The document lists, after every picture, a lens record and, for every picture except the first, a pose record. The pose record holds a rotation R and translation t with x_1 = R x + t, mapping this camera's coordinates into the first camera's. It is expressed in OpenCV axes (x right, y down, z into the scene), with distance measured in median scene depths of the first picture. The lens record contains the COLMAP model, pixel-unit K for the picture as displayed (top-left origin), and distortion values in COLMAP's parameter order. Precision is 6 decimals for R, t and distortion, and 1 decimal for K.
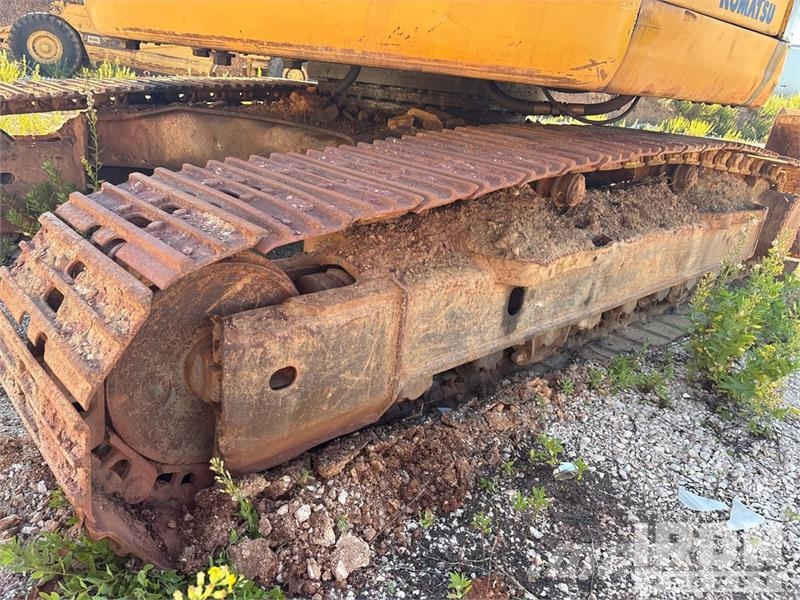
lens RADIAL K [[612.5, 0, 399.7], [0, 612.5, 267.5], [0, 0, 1]] dist [0.076764, -0.110793]
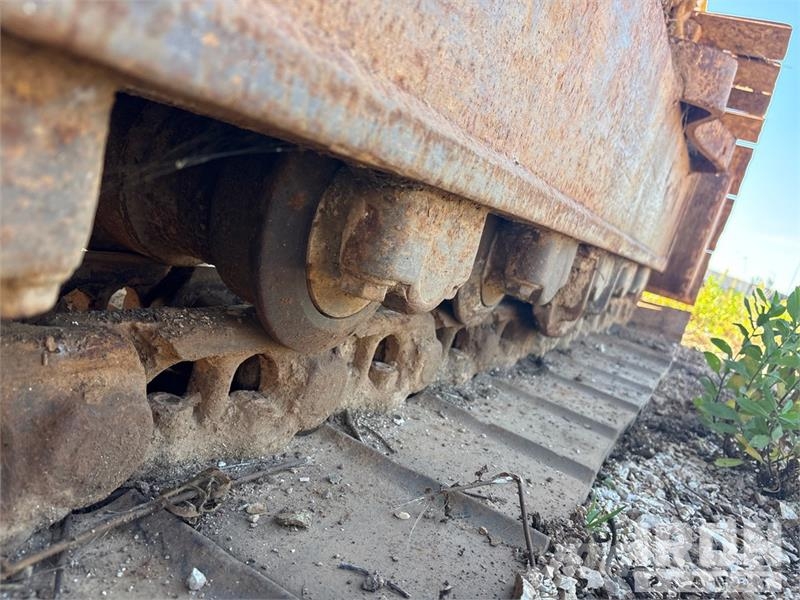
lens RADIAL K [[604.4, 0, 400.3], [0, 604.4, 293.6], [0, 0, 1]] dist [0.087321, -0.107409]
pose [[0.929316, 0.126640, 0.346892, 0.293018], [-0.093204, 0.989384, -0.111503, 0.082538], [-0.357330, 0.071290, 0.931253, 0.812613]]
